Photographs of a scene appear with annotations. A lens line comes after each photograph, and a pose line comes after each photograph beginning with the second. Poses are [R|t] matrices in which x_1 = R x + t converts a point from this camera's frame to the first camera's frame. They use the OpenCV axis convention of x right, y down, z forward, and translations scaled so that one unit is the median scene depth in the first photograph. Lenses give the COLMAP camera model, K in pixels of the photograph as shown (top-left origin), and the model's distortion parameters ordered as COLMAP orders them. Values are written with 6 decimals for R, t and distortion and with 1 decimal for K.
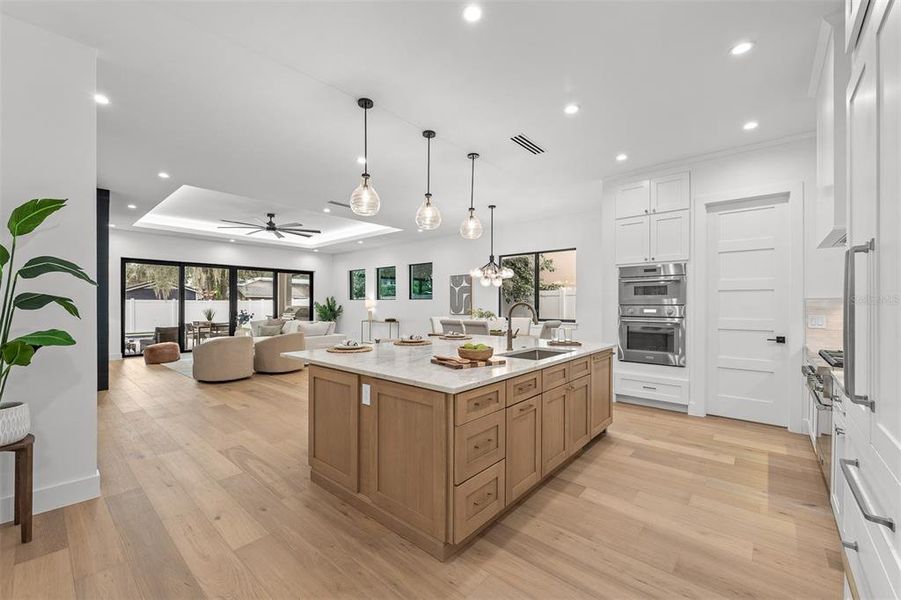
lens RADIAL K [[364.9, 0, 447.2], [0, 364.9, 306.1], [0, 0, 1]] dist [-0.001623, -0.000277]
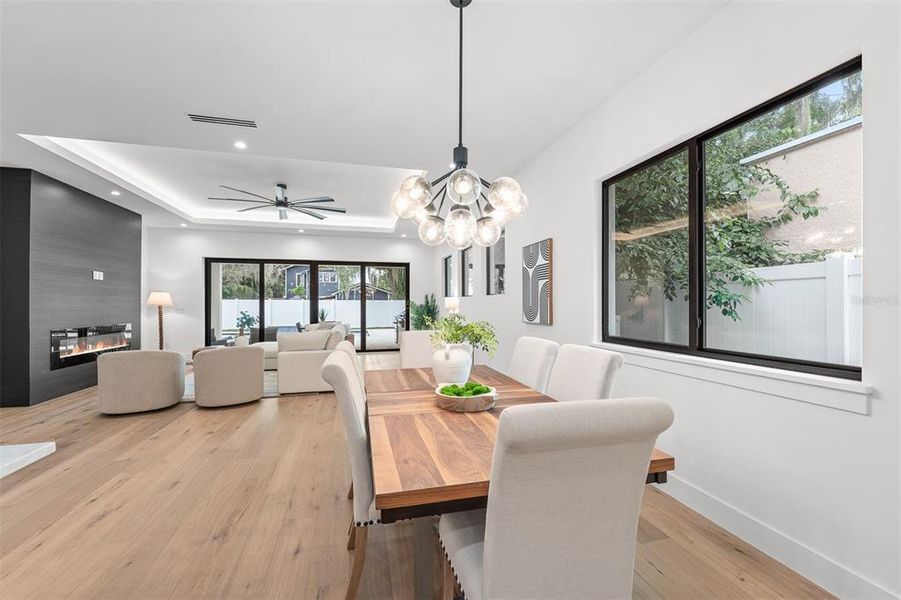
lens RADIAL K [[366.1, 0, 449.1], [0, 366.1, 300.1], [0, 0, 1]] dist [-0.001881, -0.000425]
pose [[0.829582, -0.009271, -0.558308, 0.196208], [0.002684, 0.999917, -0.012615, -0.002442], [0.558379, 0.008966, 0.829538, 0.489825]]
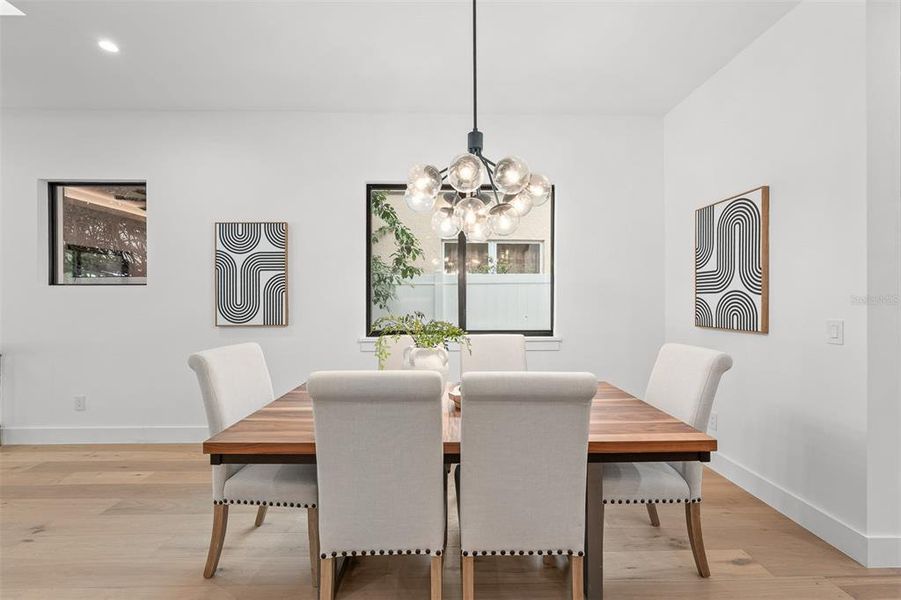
lens RADIAL K [[366.1, 0, 449.1], [0, 366.1, 300.1], [0, 0, 1]] dist [-0.001881, -0.000425]
pose [[0.741020, -0.005169, 0.671463, -0.062111], [0.004578, 0.999986, 0.002645, -0.003367], [-0.671467, 0.001114, 0.741034, 0.532160]]
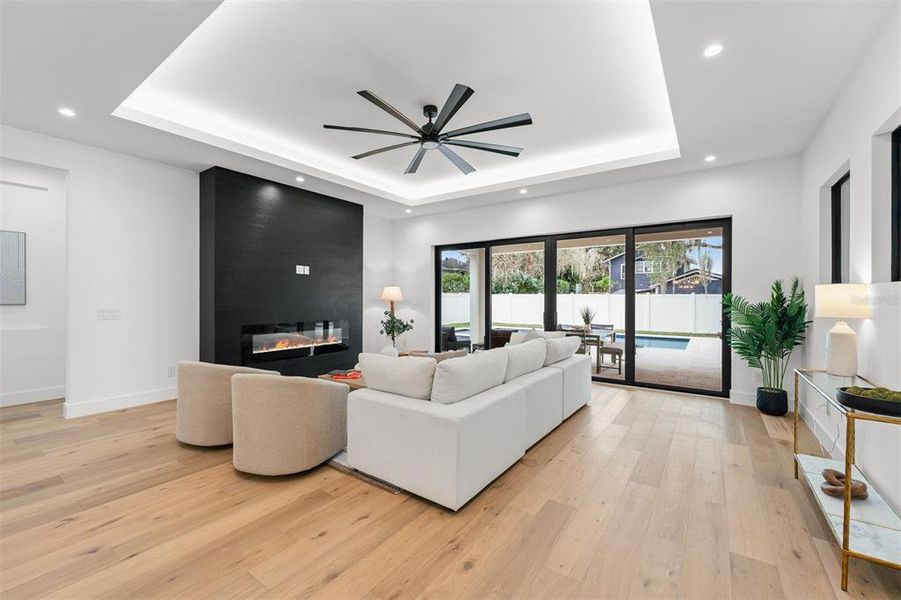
lens RADIAL K [[370.9, 0, 444.3], [0, 370.9, 298.4], [0, 0, 1]] dist [0.000518, -0.000108]
pose [[0.099695, 0.000253, -0.995018, -0.008495], [-0.005186, 0.999987, -0.000265, -0.007338], [0.995004, 0.005186, 0.099695, 0.843414]]
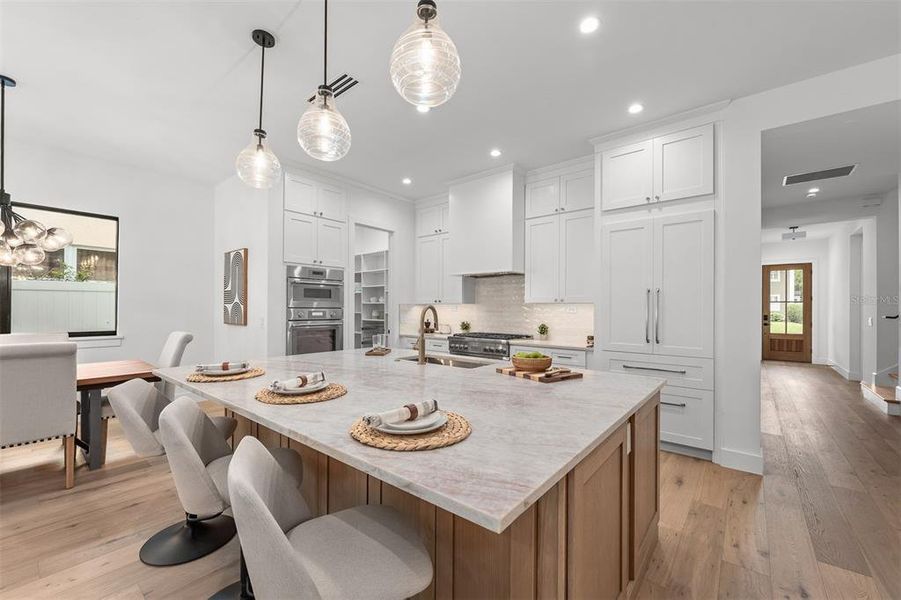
lens RADIAL K [[364.9, 0, 447.2], [0, 364.9, 306.1], [0, 0, 1]] dist [-0.001623, -0.000277]
pose [[-0.027573, 0.003857, 0.999612, -0.215152], [-0.002898, 0.999988, -0.003938, -0.002601], [-0.999616, -0.003005, -0.027561, 0.325503]]
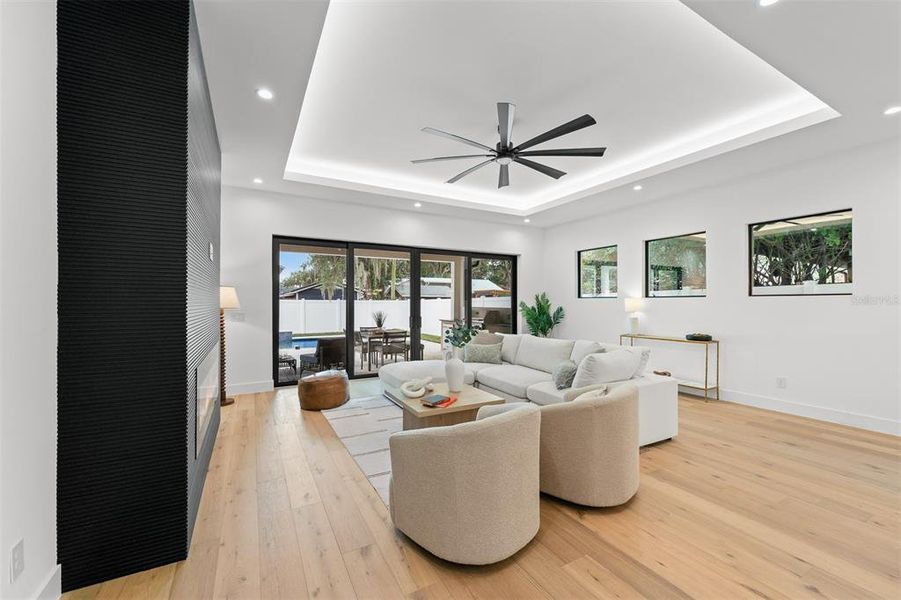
lens RADIAL K [[360.0, 0, 446.3], [0, 360.0, 304.7], [0, 0, 1]] dist [0.002248, 0.000252]
pose [[0.939442, 0.000561, -0.342707, -0.338939], [-0.001423, 0.999996, -0.002263, -0.005362], [0.342704, 0.002614, 0.939440, 0.445008]]
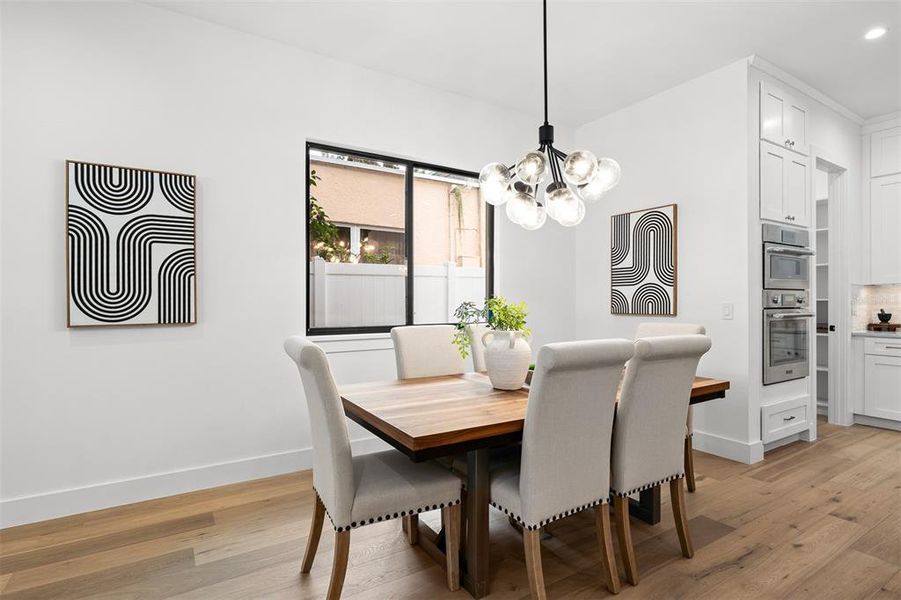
lens RADIAL K [[452.9, 0, 438.5], [0, 452.9, 301.1], [0, 0, 1]] dist [-0.004117, -0.000501]
pose [[0.295507, -0.002588, 0.955337, -0.184267], [0.003696, 0.999992, 0.001565, 0.006372], [-0.955333, 0.003069, 0.295514, 0.652855]]
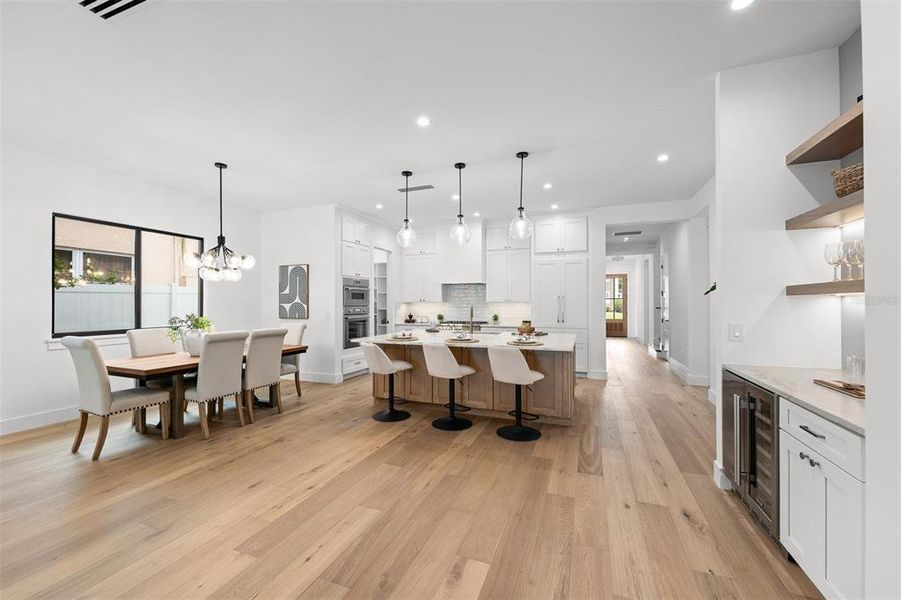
lens RADIAL K [[366.1, 0, 449.1], [0, 366.1, 300.1], [0, 0, 1]] dist [-0.001881, -0.000425]
pose [[-0.347804, 0.006819, 0.937543, -0.451133], [0.003055, 0.999976, -0.006140, -0.008108], [-0.937562, 0.000729, -0.347816, 0.561627]]
